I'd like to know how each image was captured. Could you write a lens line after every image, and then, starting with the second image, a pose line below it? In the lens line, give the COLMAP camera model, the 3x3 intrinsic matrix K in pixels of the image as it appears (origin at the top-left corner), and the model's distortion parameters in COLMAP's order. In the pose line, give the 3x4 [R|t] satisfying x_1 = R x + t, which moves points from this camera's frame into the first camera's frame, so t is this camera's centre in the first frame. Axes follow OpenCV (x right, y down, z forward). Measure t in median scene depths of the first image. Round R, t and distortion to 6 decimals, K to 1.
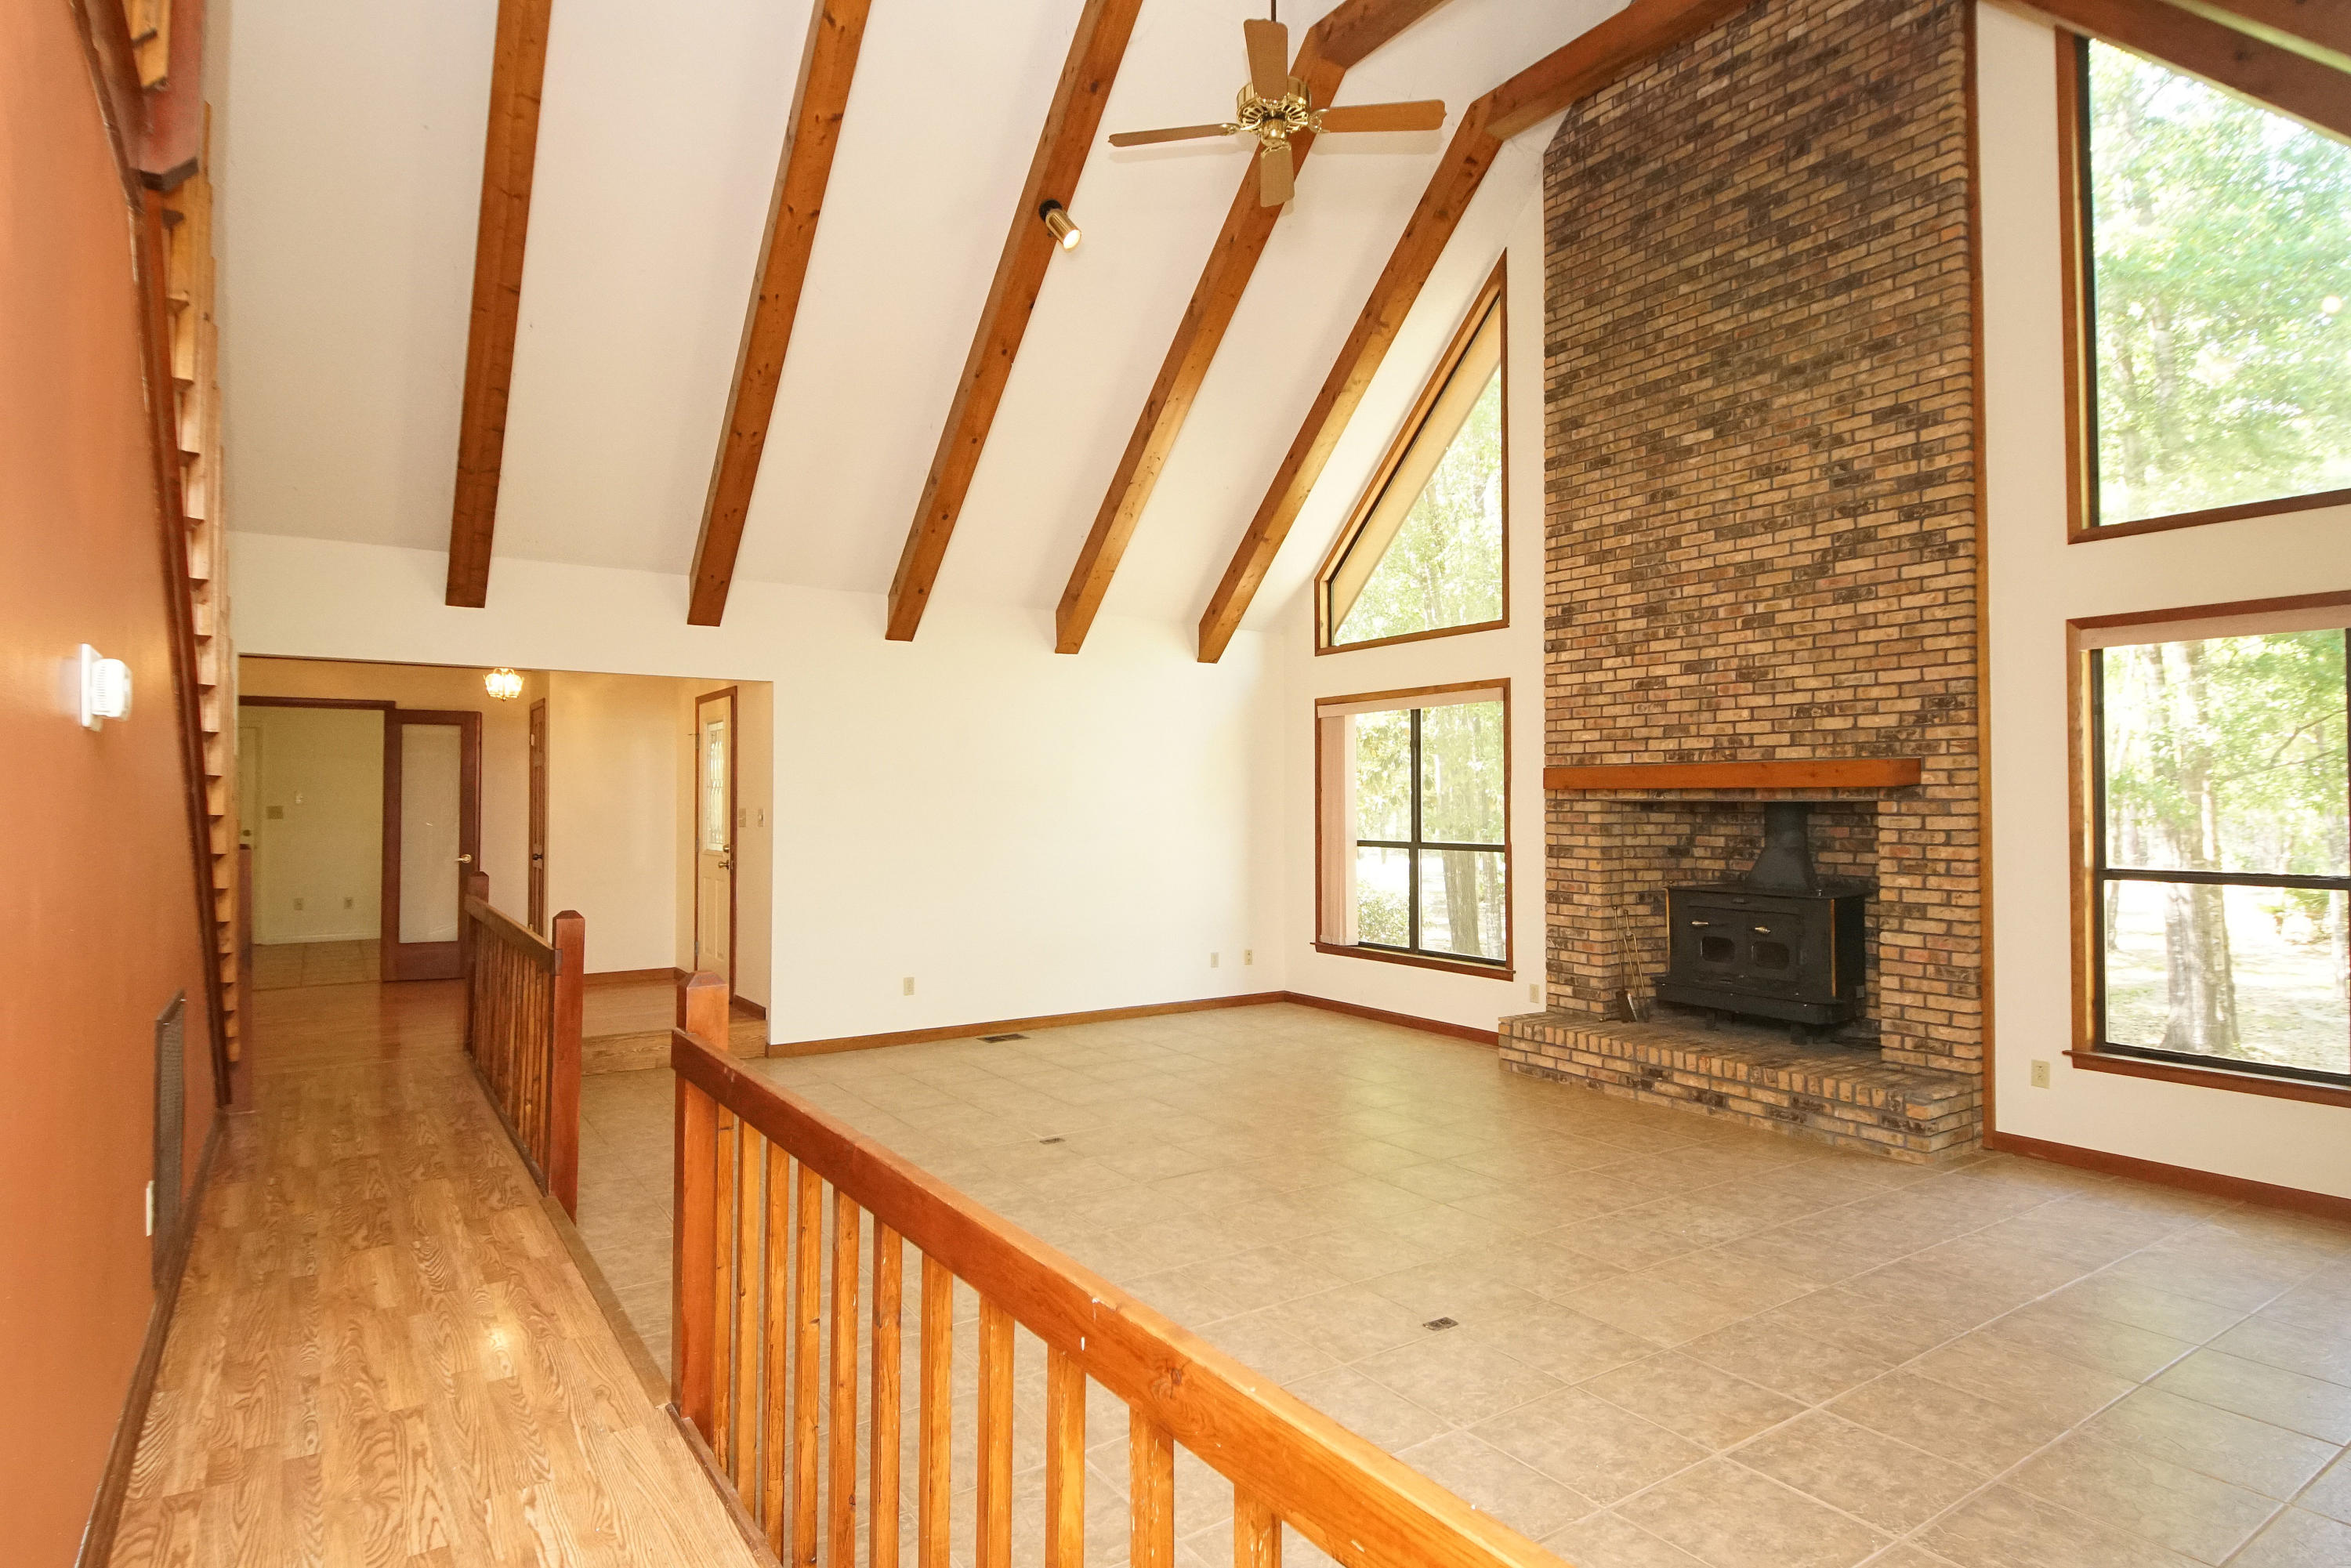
lens RADIAL K [[1246.7, 0, 1151.4], [0, 1246.7, 780.4], [0, 0, 1]] dist [0.016774, -0.021627]
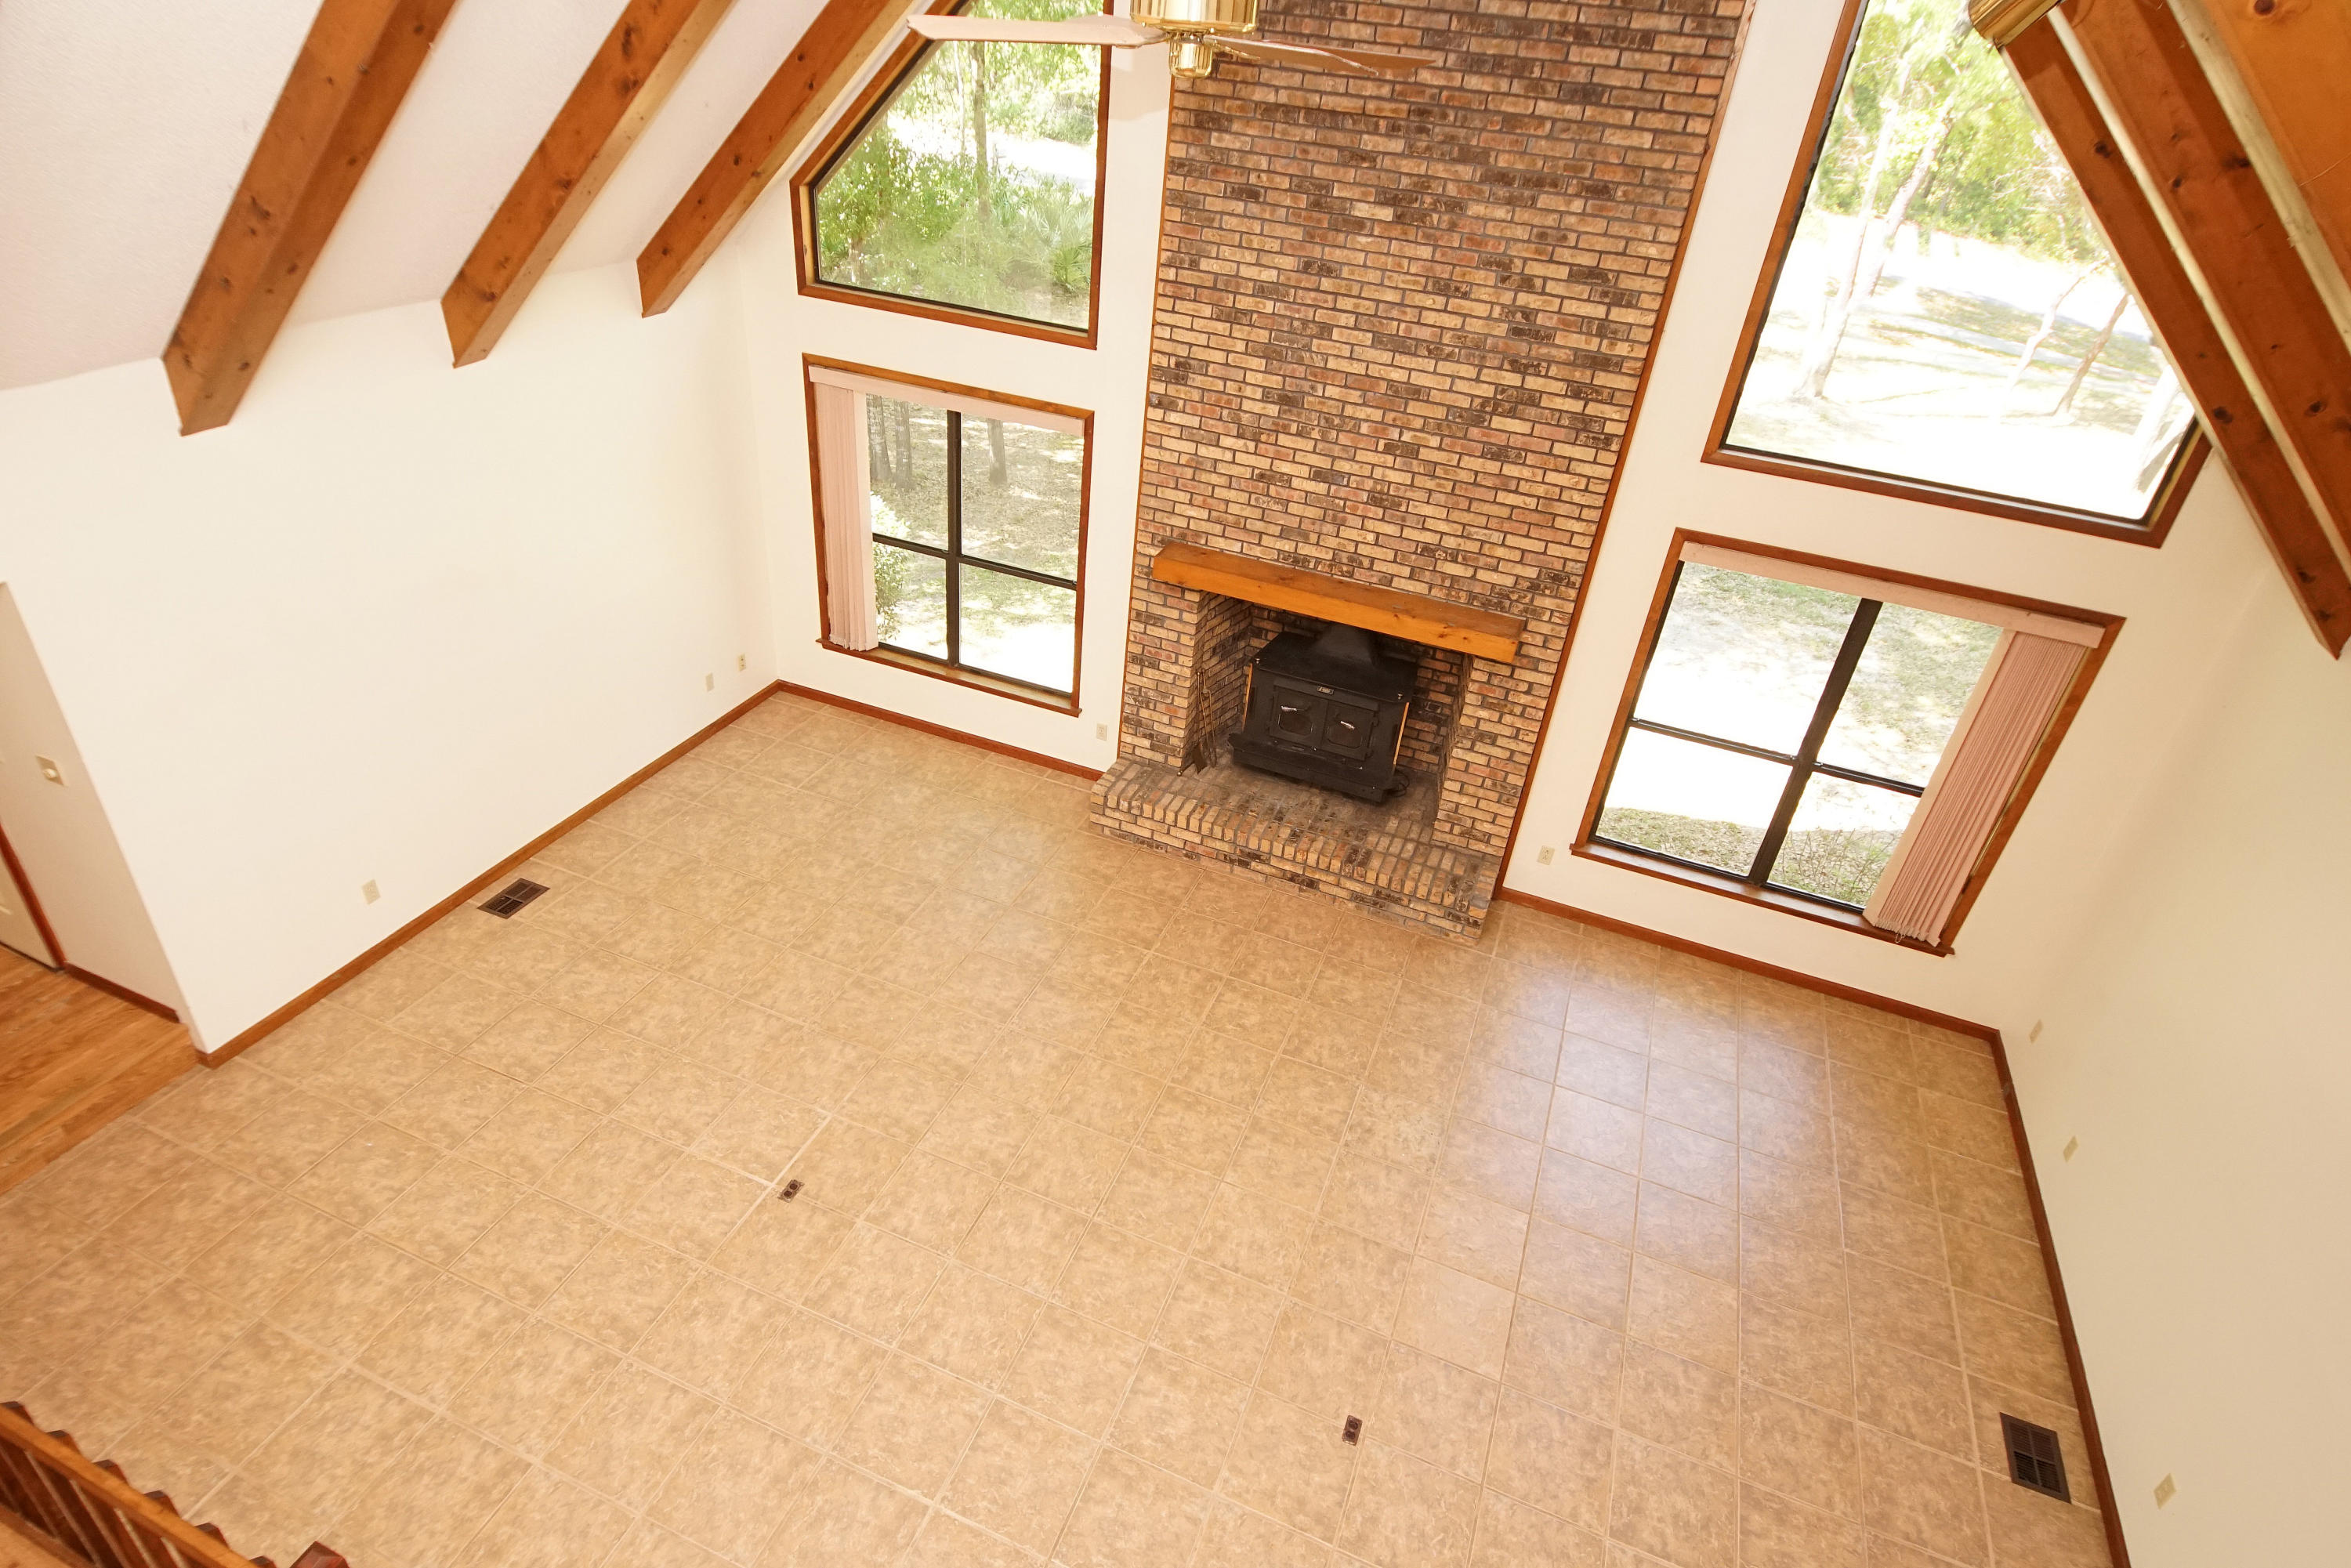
lens RADIAL K [[1246.7, 0, 1152.1], [0, 1246.7, 777.3], [0, 0, 1]] dist [0.016774, -0.021627]
pose [[0.819085, -0.247998, 0.517298, -0.210629], [-0.091641, 0.833587, 0.544734, -0.389334], [-0.566306, -0.493589, 0.660051, 0.327087]]
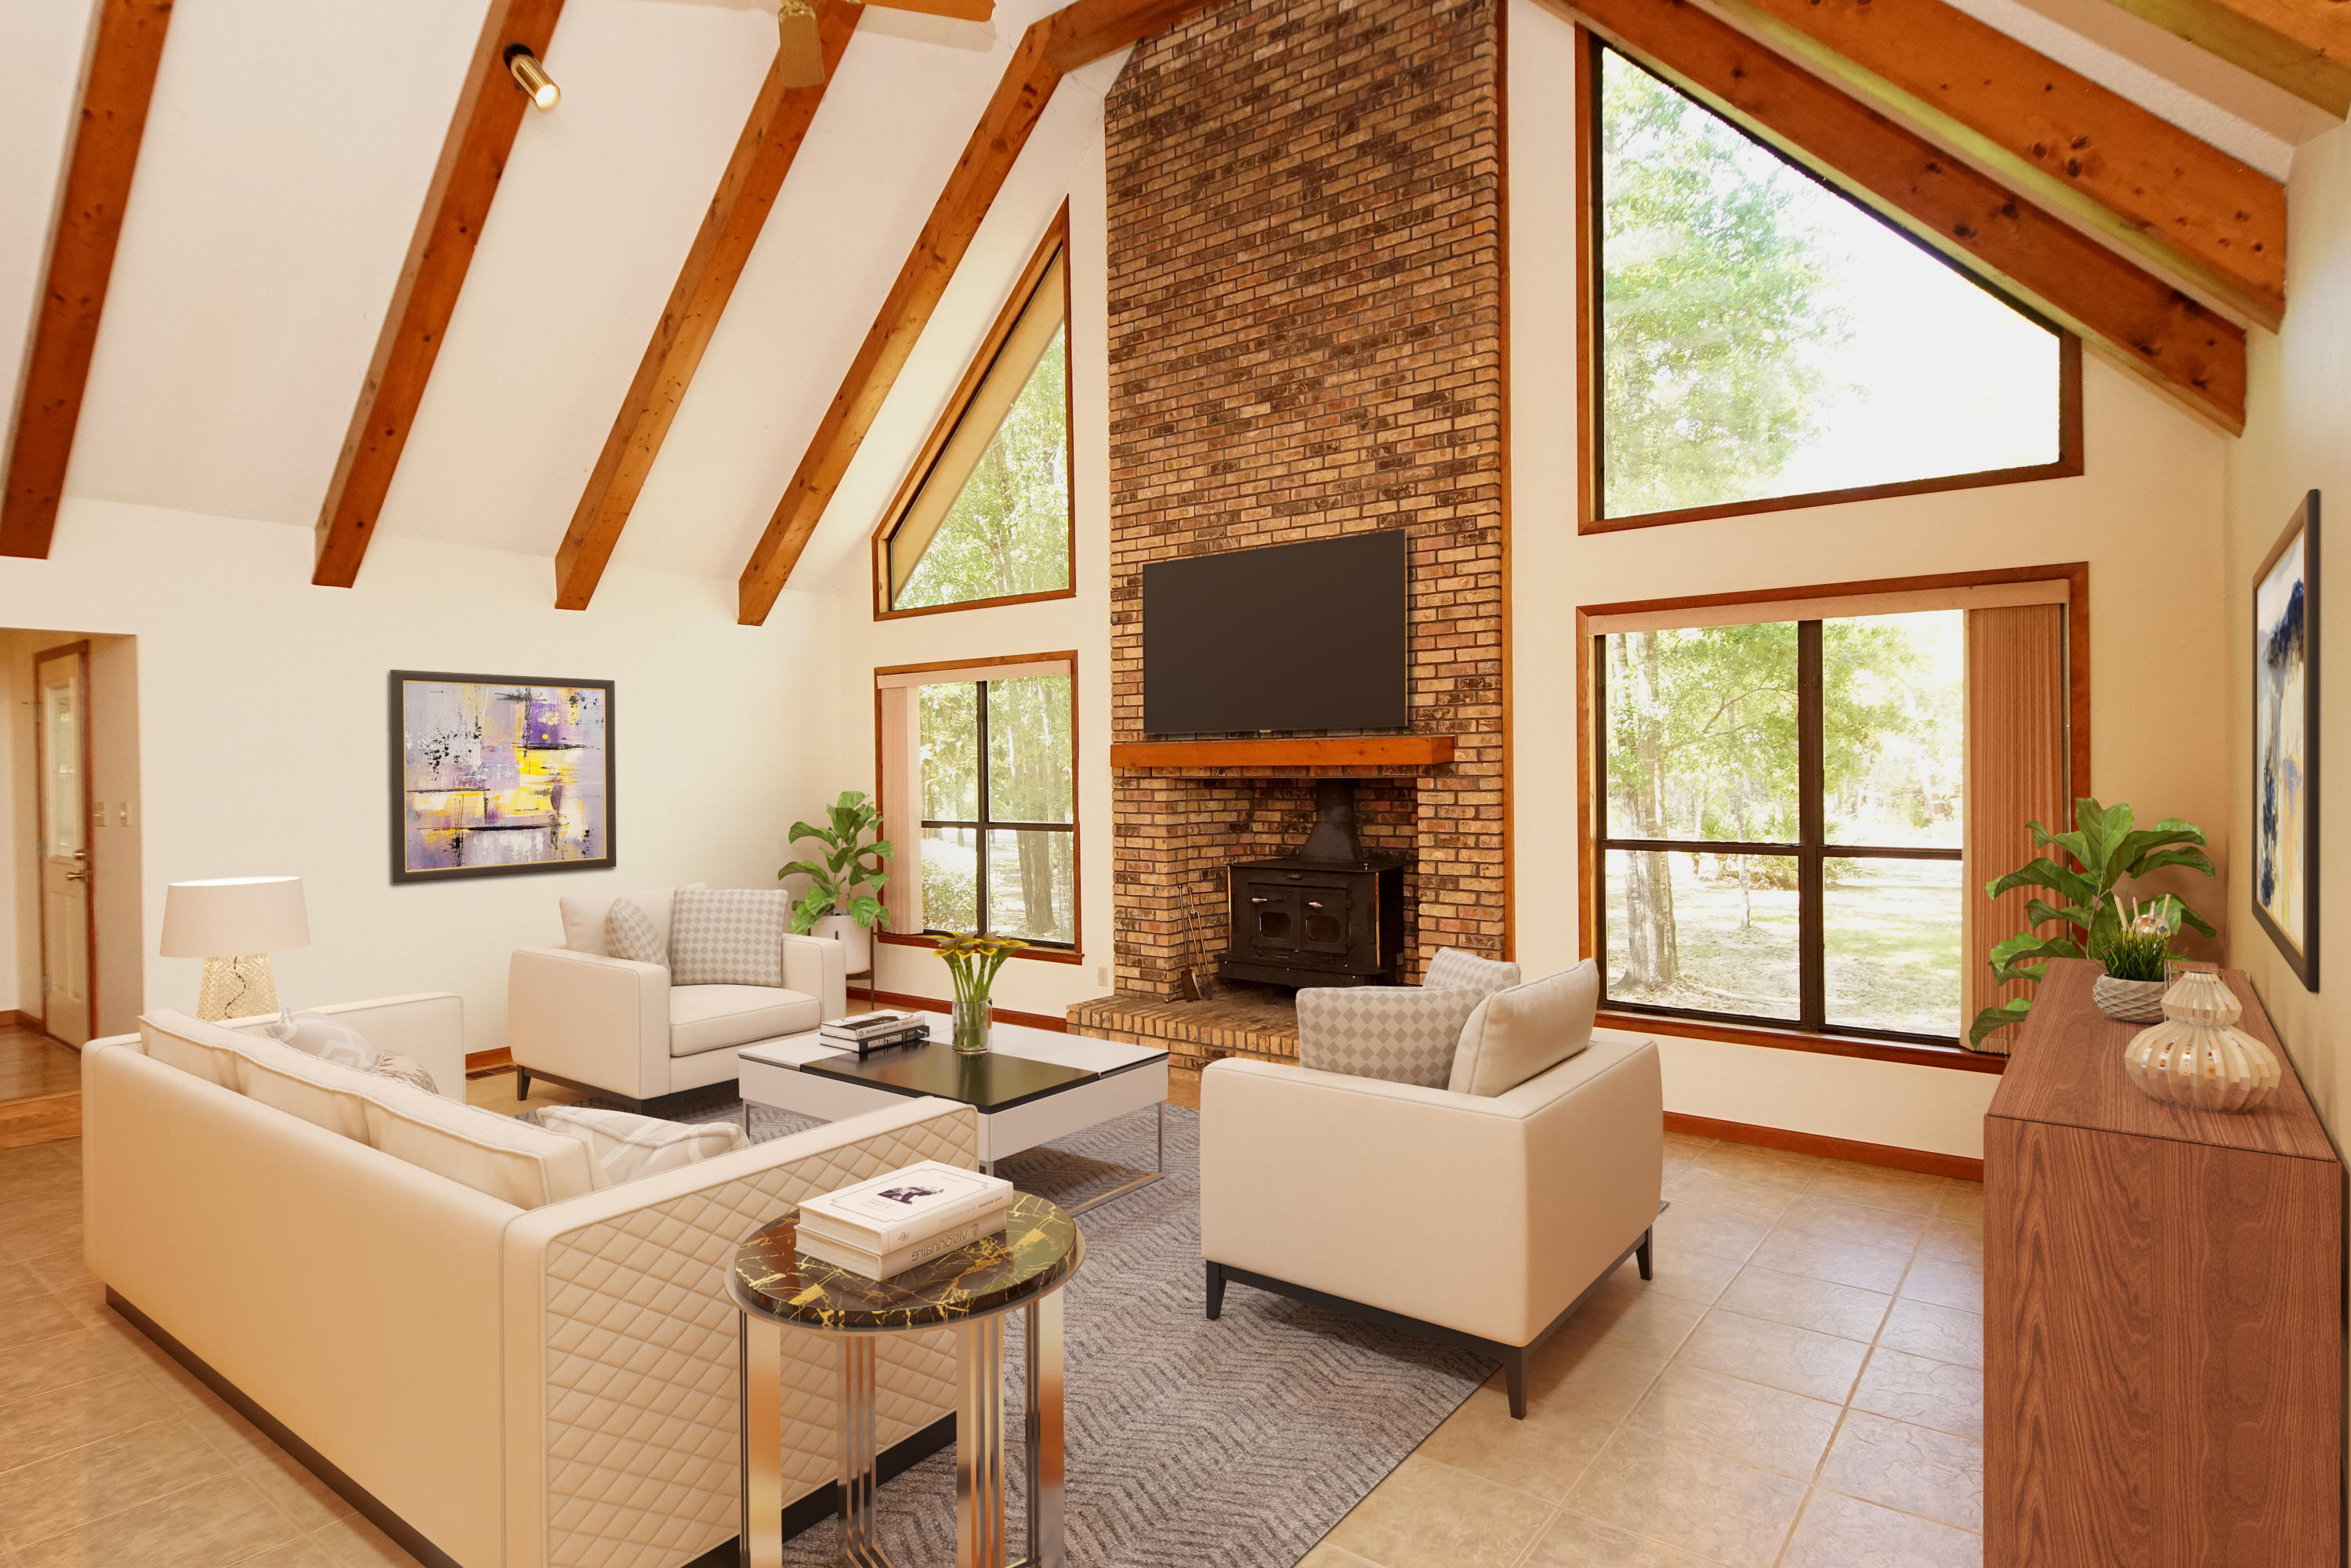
lens RADIAL K [[1246.7, 0, 1156.7], [0, 1246.7, 787.4], [0, 0, 1]] dist [0.016774, -0.021627]
pose [[0.943405, -0.016487, 0.331232, 0.030137], [0.005738, 0.999426, 0.033402, -0.009522], [-0.331592, -0.029611, 0.942958, 0.083773]]
